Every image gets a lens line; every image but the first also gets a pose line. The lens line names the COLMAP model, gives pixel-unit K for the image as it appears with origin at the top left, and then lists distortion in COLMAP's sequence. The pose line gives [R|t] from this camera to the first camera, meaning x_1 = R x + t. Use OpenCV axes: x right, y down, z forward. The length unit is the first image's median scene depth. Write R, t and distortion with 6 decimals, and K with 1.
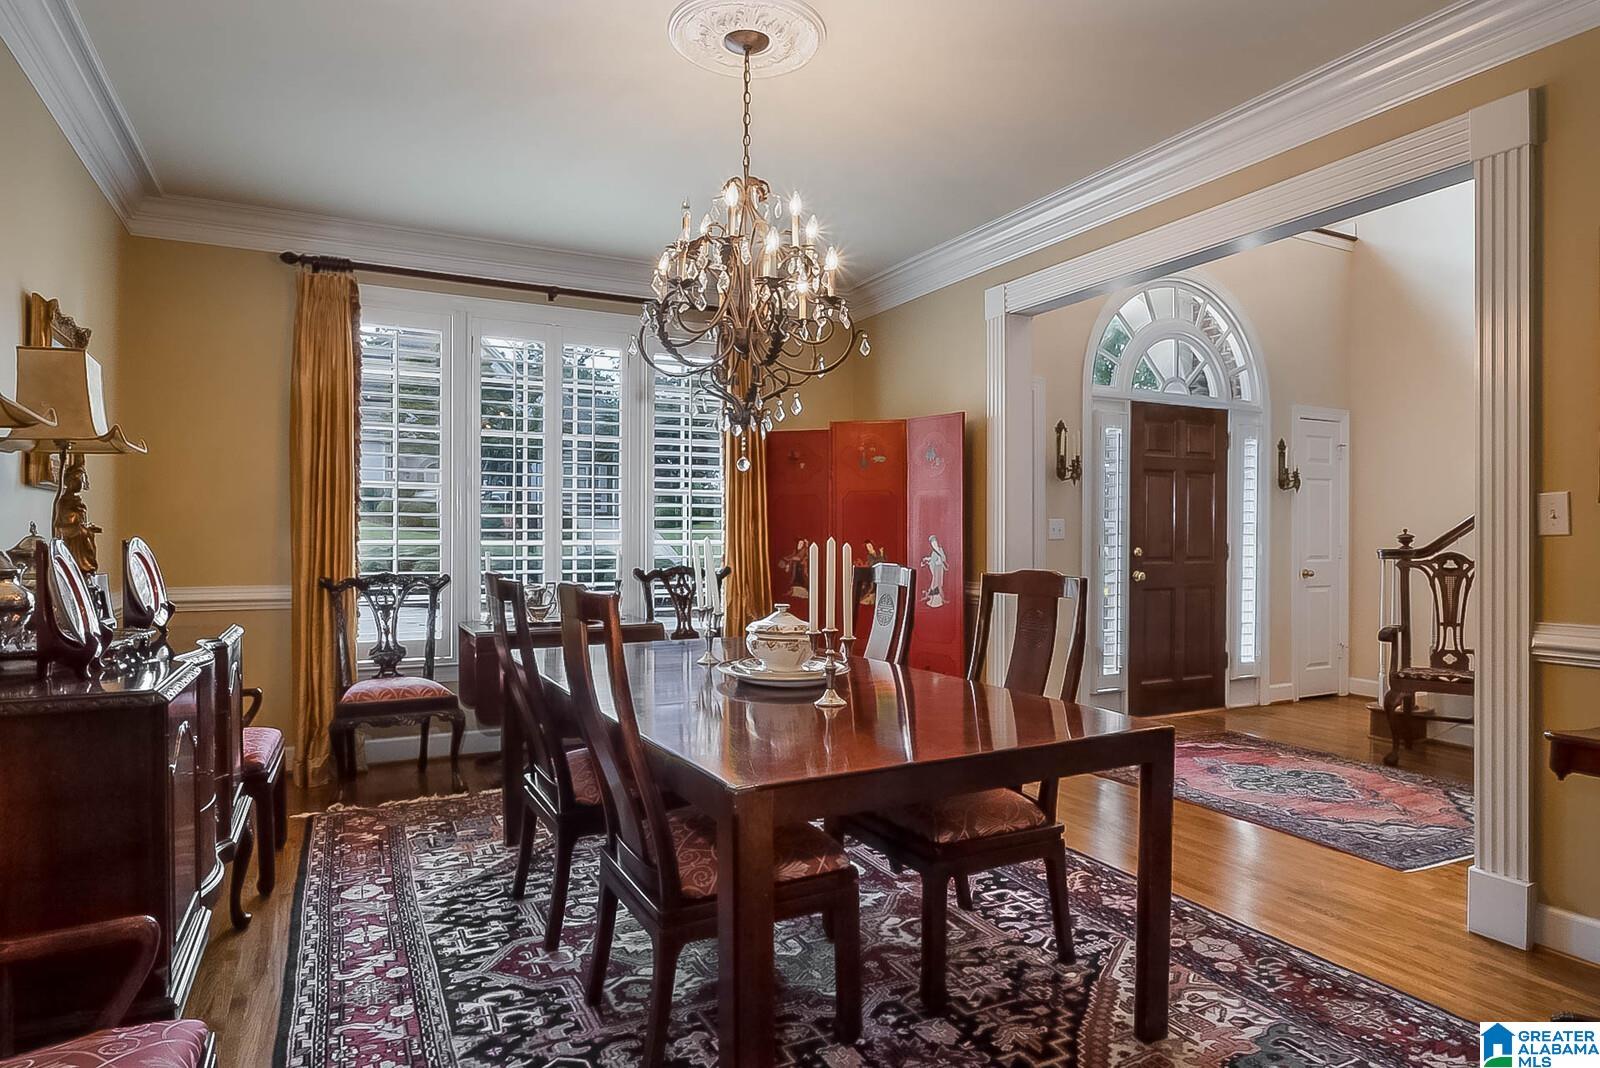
lens RADIAL K [[888.4, 0, 801.2], [0, 888.4, 530.6], [0, 0, 1]] dist [0.003897, 0.000044]
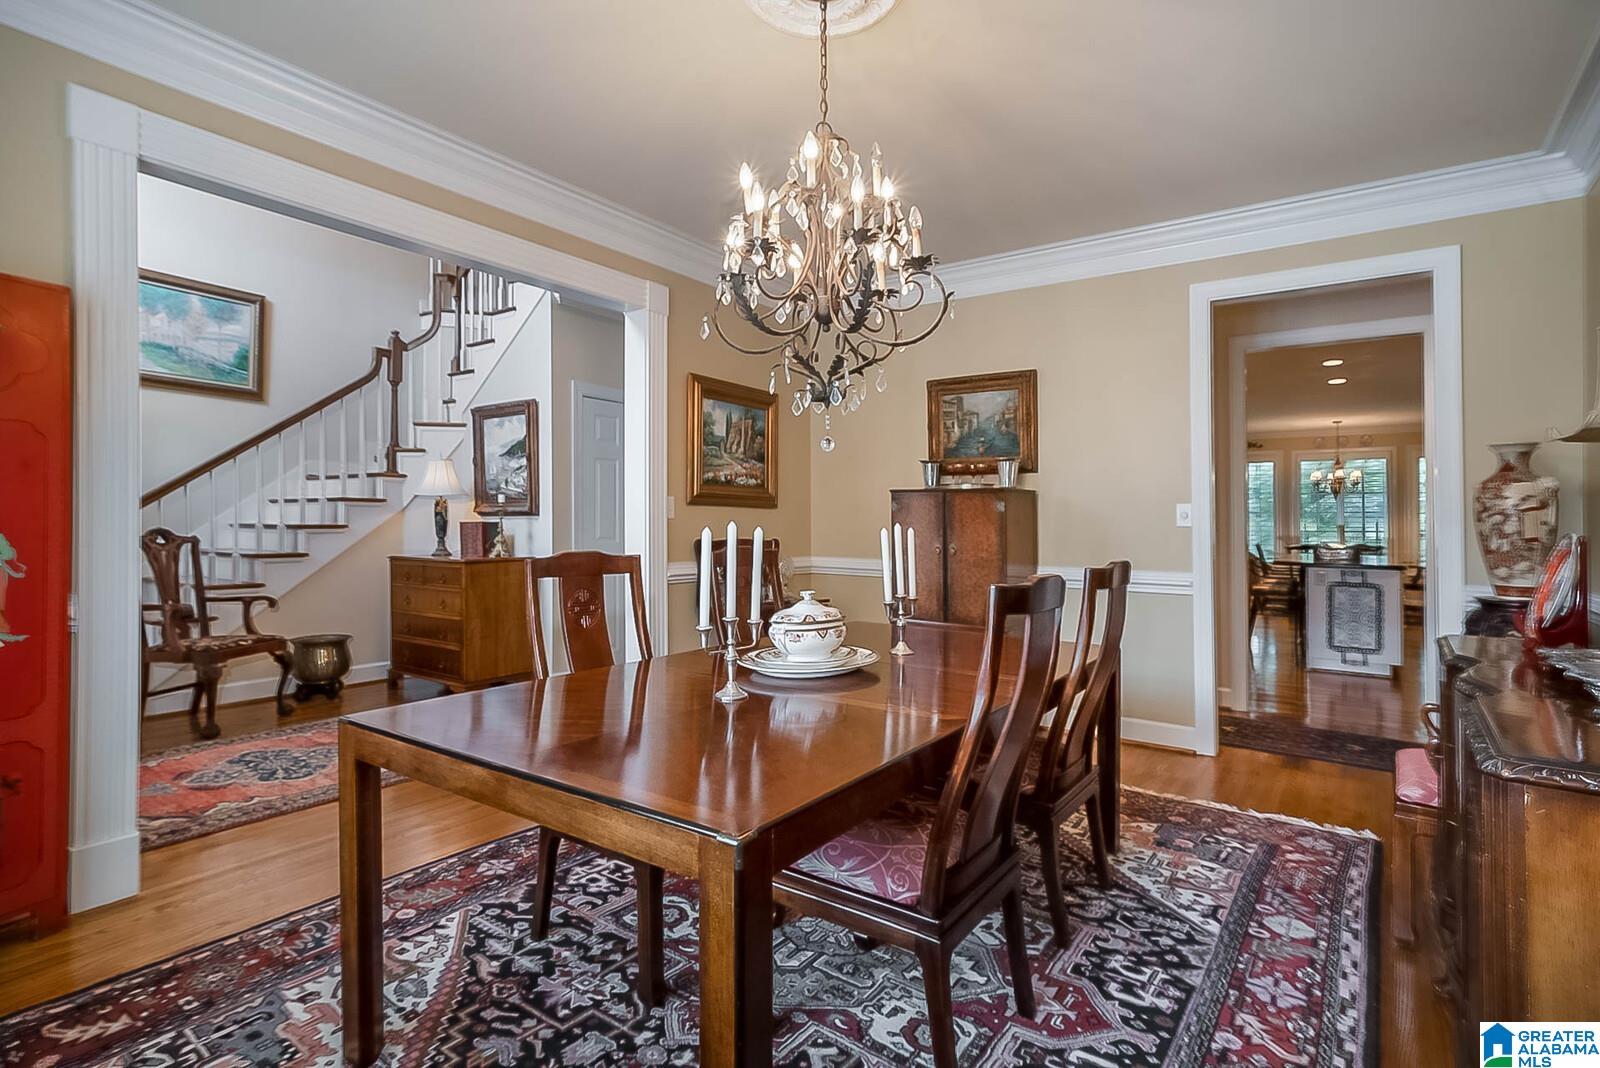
lens RADIAL K [[809.0, 0, 802.2], [0, 809.0, 534.0], [0, 0, 1]] dist [-0.002621, -0.000059]
pose [[-0.444764, -0.012844, 0.895556, -0.985889], [-0.006770, 0.999917, 0.010978, 0.022554], [-0.895622, -0.001180, -0.444814, 1.757529]]
